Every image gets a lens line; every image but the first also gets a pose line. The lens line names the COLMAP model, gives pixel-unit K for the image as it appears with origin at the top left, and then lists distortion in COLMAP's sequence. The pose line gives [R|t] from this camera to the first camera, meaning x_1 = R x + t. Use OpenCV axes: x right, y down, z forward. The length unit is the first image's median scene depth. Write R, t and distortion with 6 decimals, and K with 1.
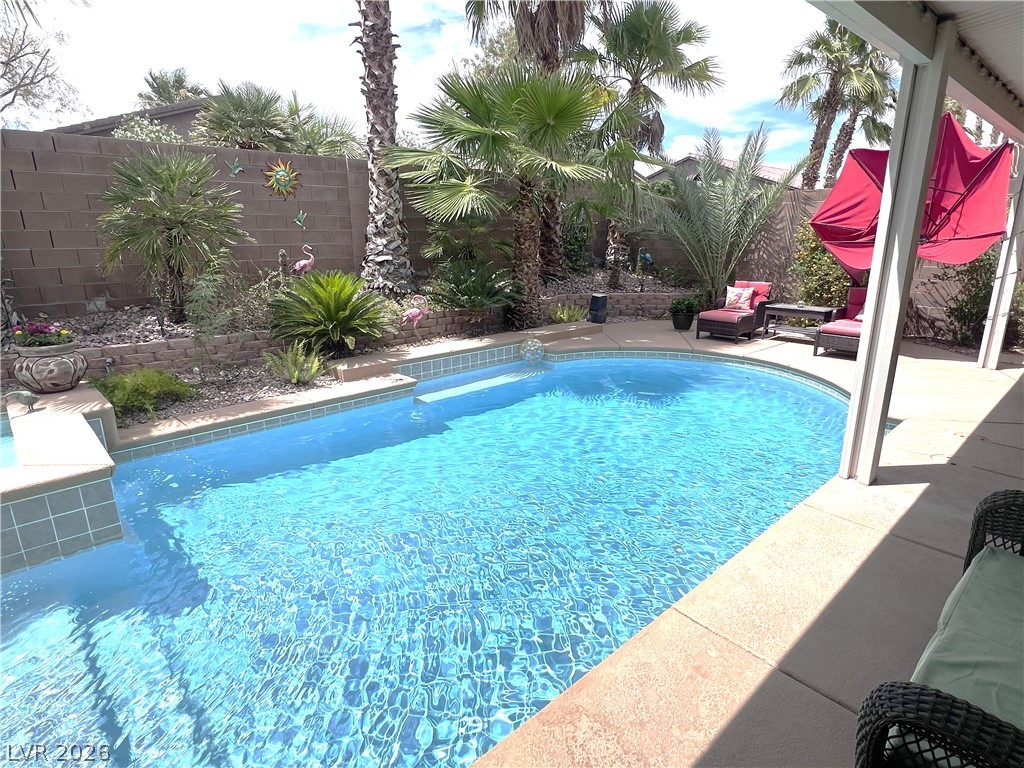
lens RADIAL K [[558.1, 0, 514.1], [0, 558.1, 383.8], [0, 0, 1]] dist [-0.002029, 0.000782]
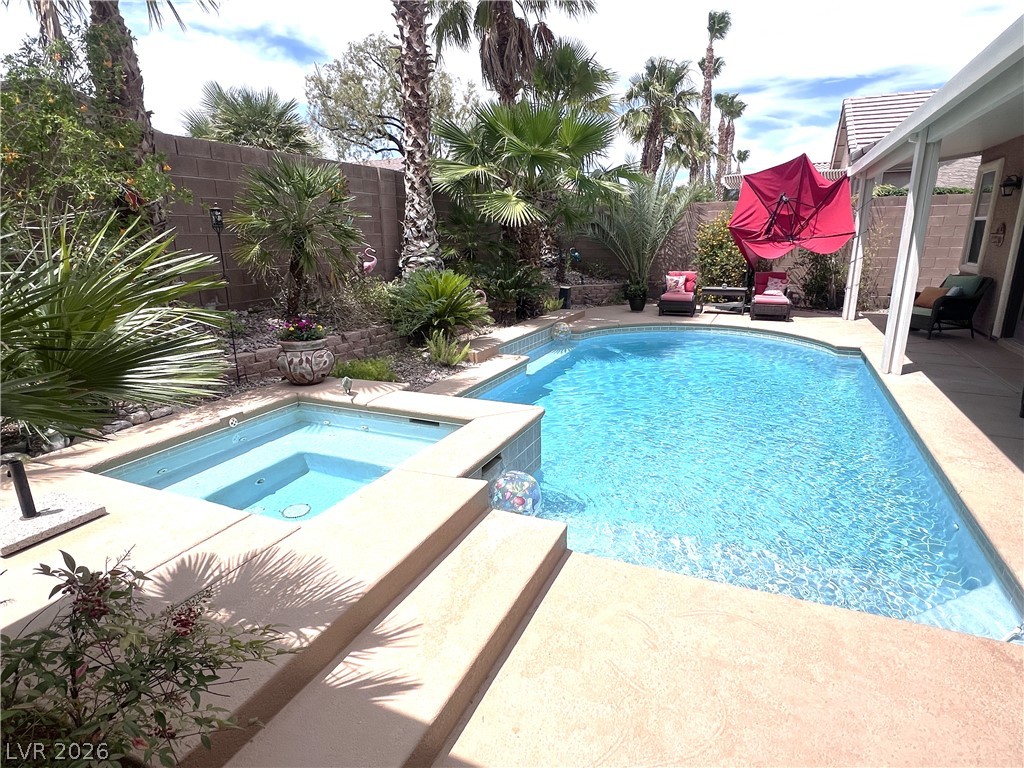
lens RADIAL K [[558.1, 0, 508.8], [0, 558.1, 385.7], [0, 0, 1]] dist [-0.002029, 0.000782]
pose [[0.925497, -0.104829, 0.363959, -0.519157], [0.106653, 0.994181, 0.015144, 0.025629], [-0.363429, 0.024802, 0.931292, -0.086131]]
